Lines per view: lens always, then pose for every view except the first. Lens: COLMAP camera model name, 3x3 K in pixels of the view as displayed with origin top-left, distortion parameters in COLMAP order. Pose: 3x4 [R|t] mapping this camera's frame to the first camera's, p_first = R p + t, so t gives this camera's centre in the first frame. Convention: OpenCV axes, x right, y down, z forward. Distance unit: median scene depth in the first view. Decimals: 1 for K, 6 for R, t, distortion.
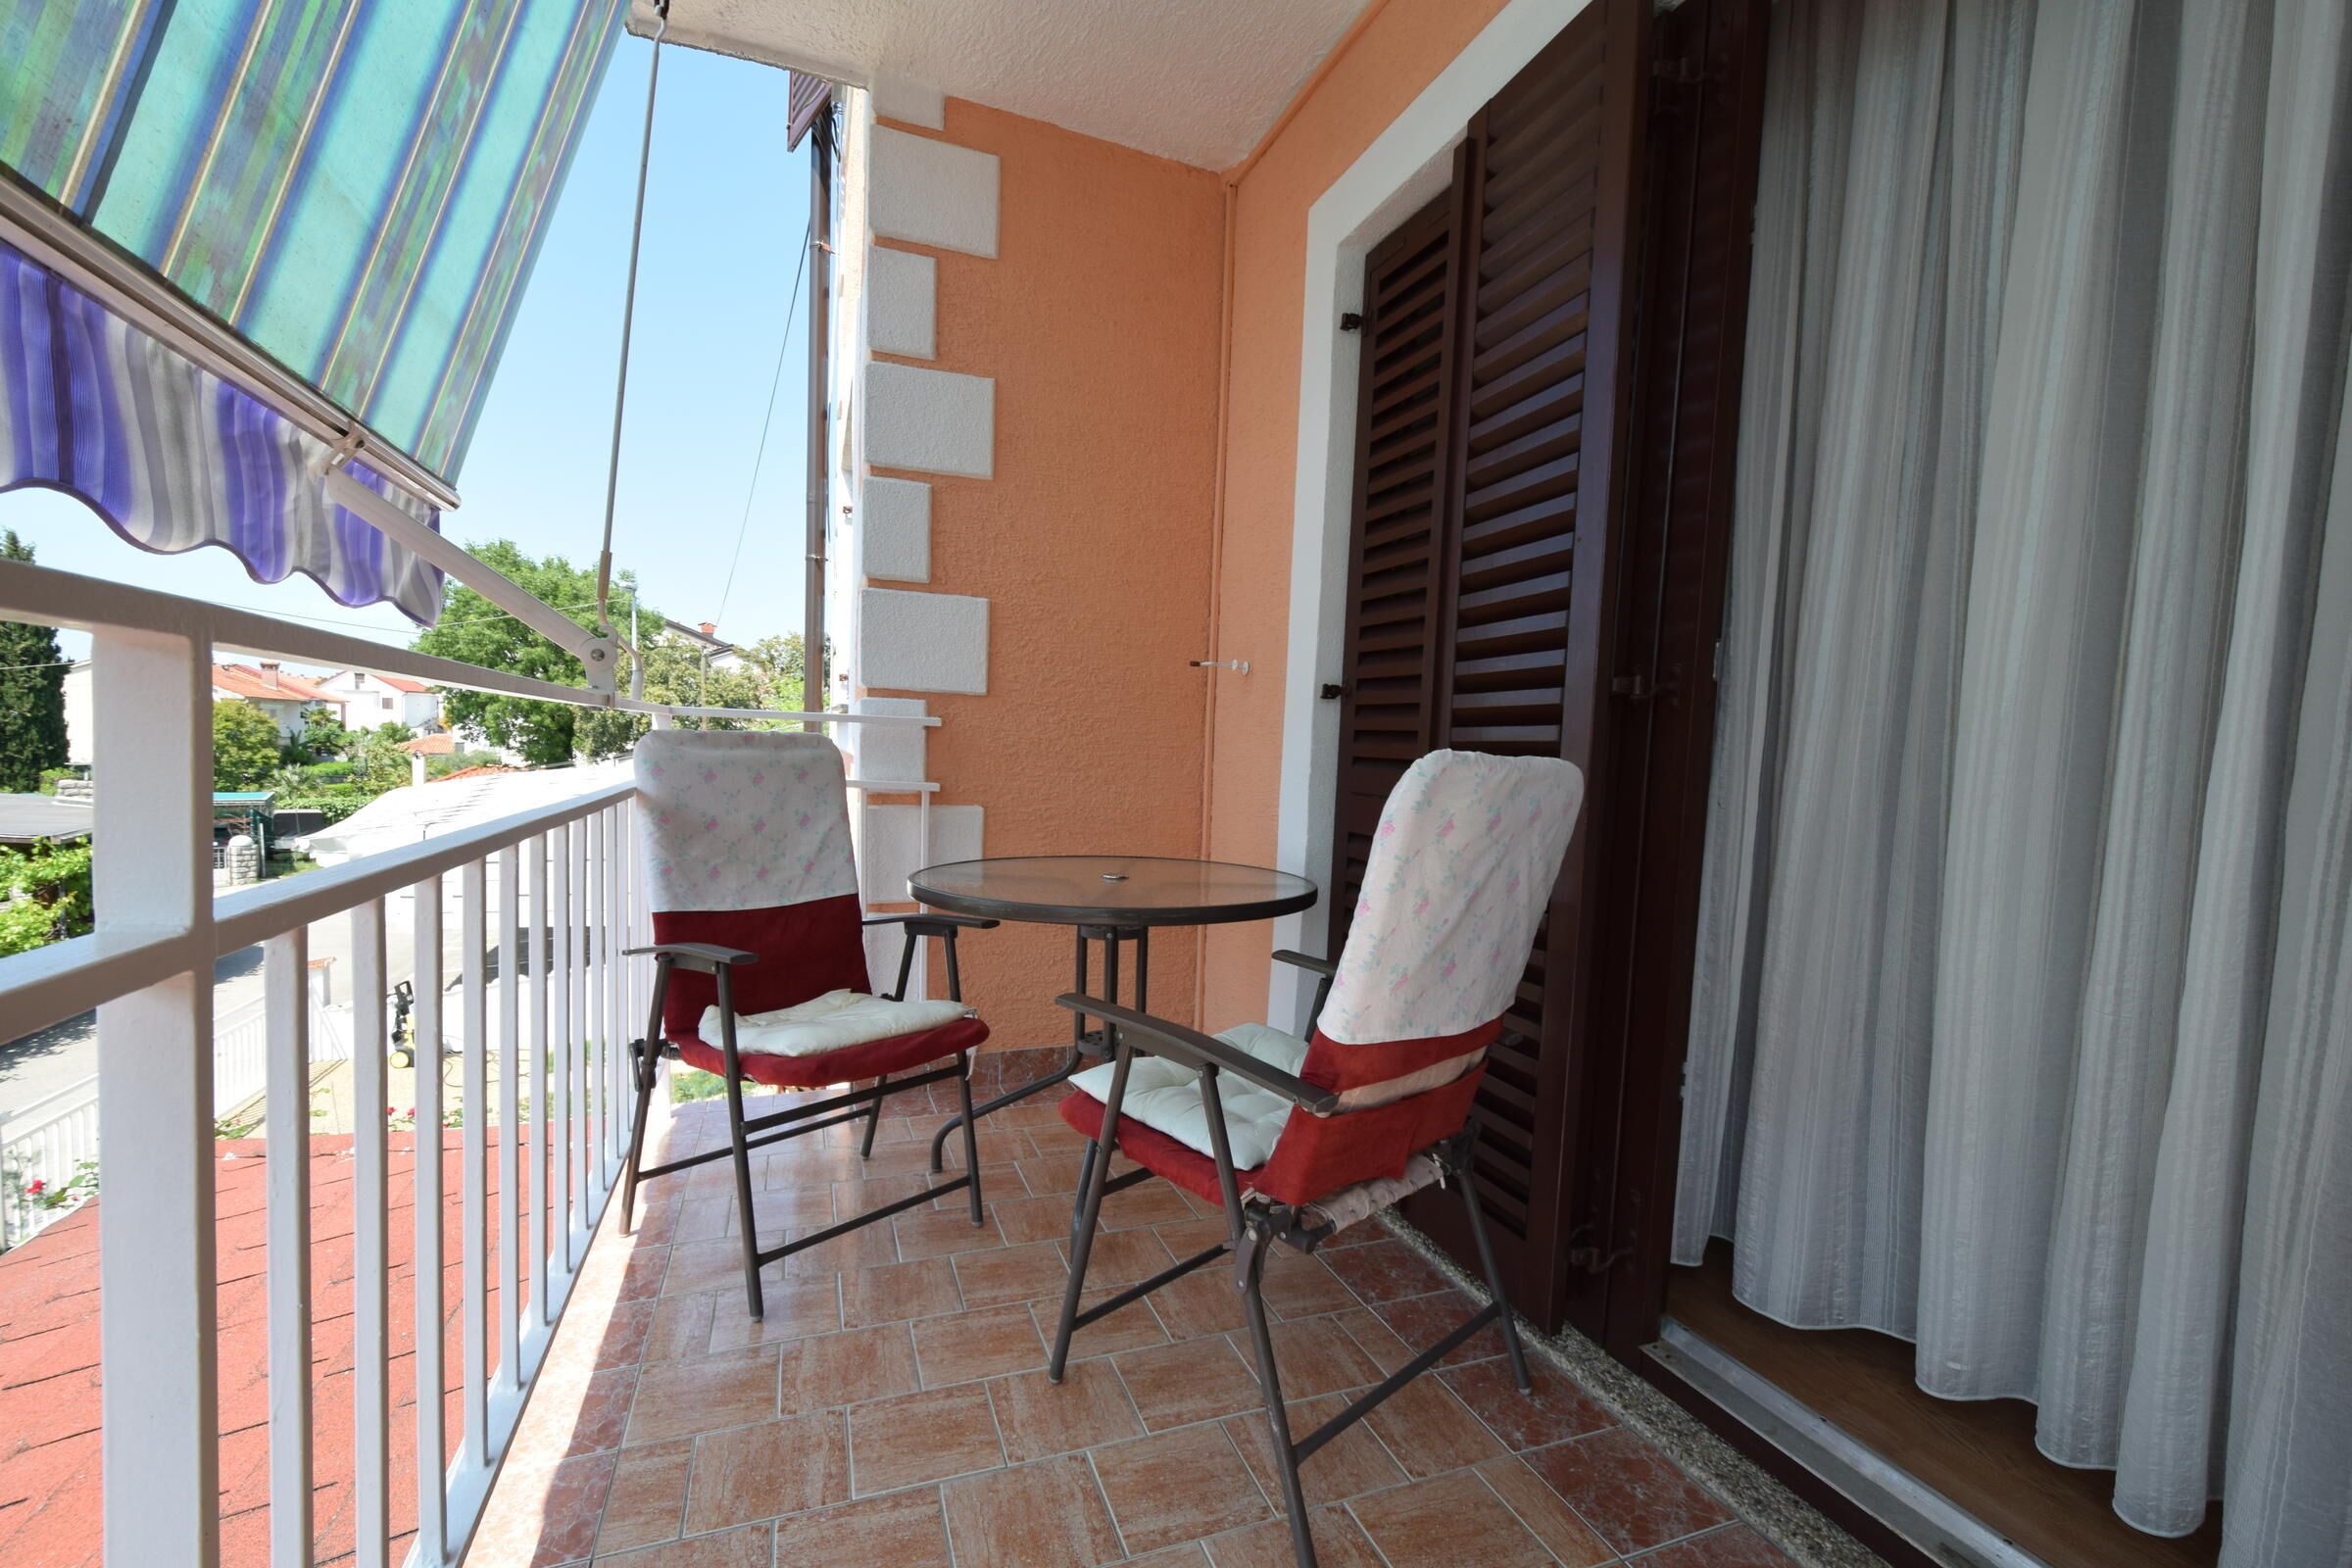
lens RADIAL K [[1028.5, 0, 1174.0], [0, 1028.5, 804.6], [0, 0, 1]] dist [-0.000388, -0.004179]
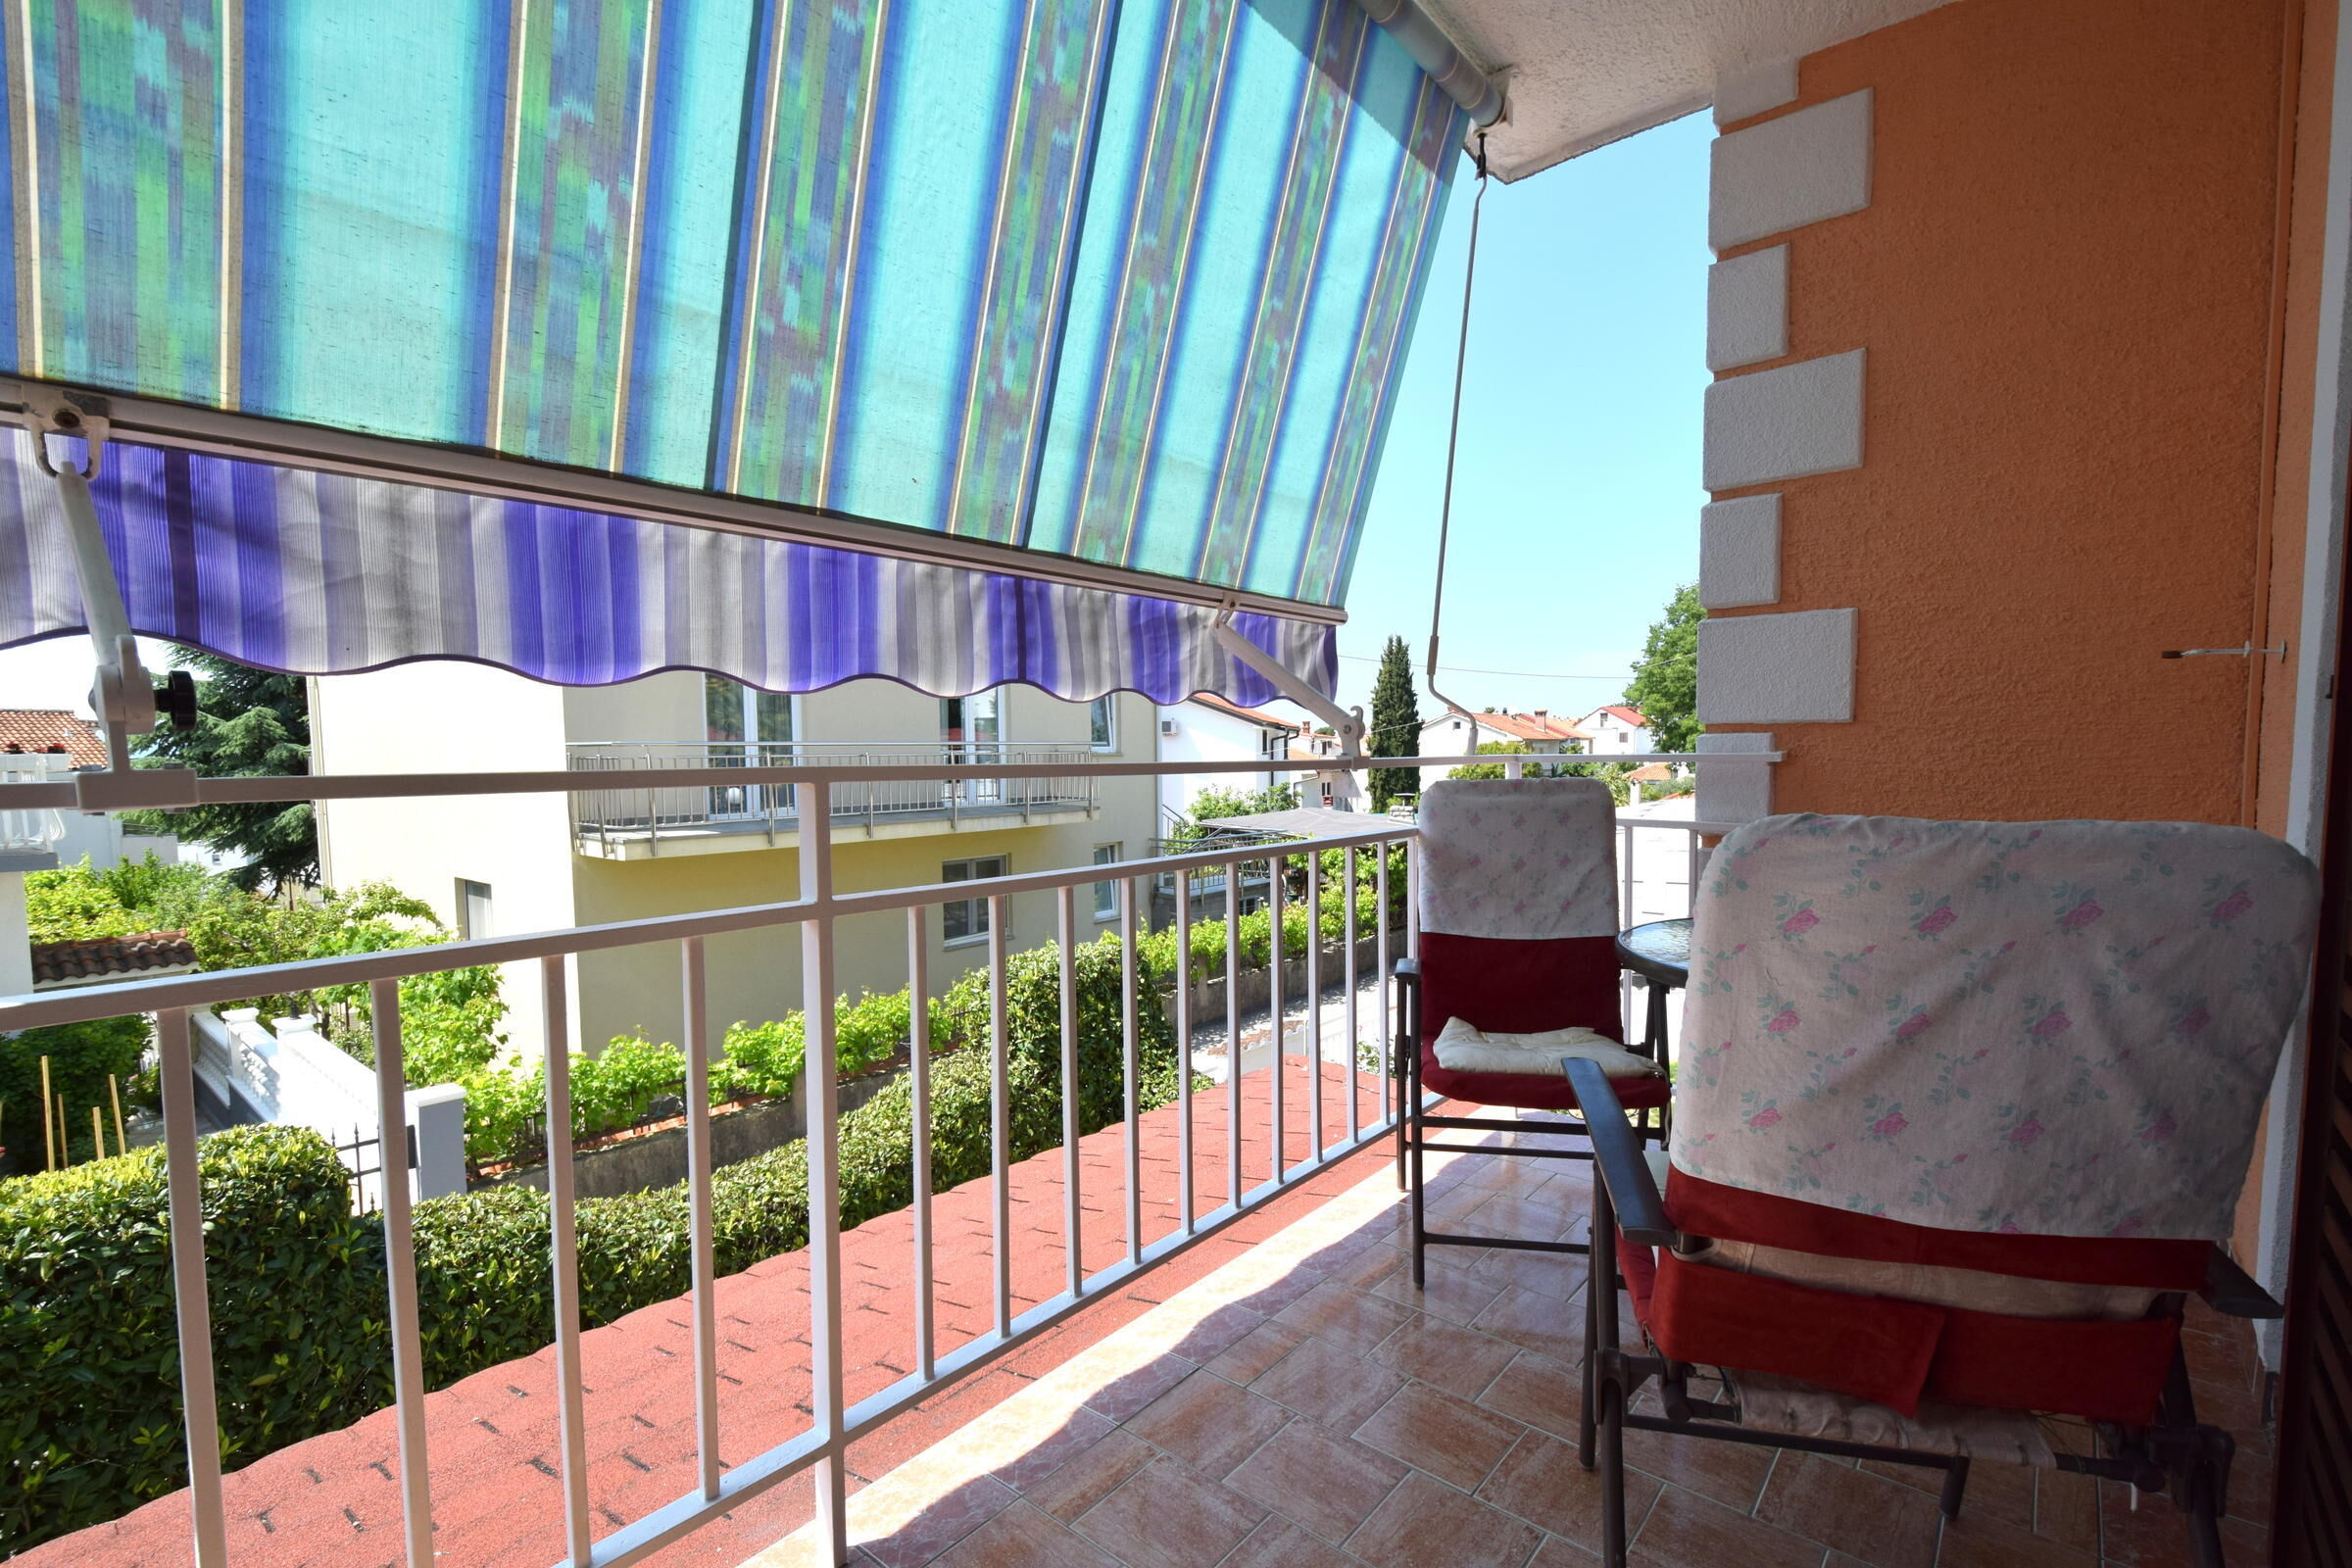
lens RADIAL K [[1028.5, 0, 1173.6], [0, 1028.5, 798.4], [0, 0, 1]] dist [-0.000388, -0.004179]
pose [[0.484608, -0.006621, -0.874706, 0.421669], [-0.018582, 0.999668, -0.017862, -0.026155], [0.874534, 0.024910, 0.484324, 0.150507]]
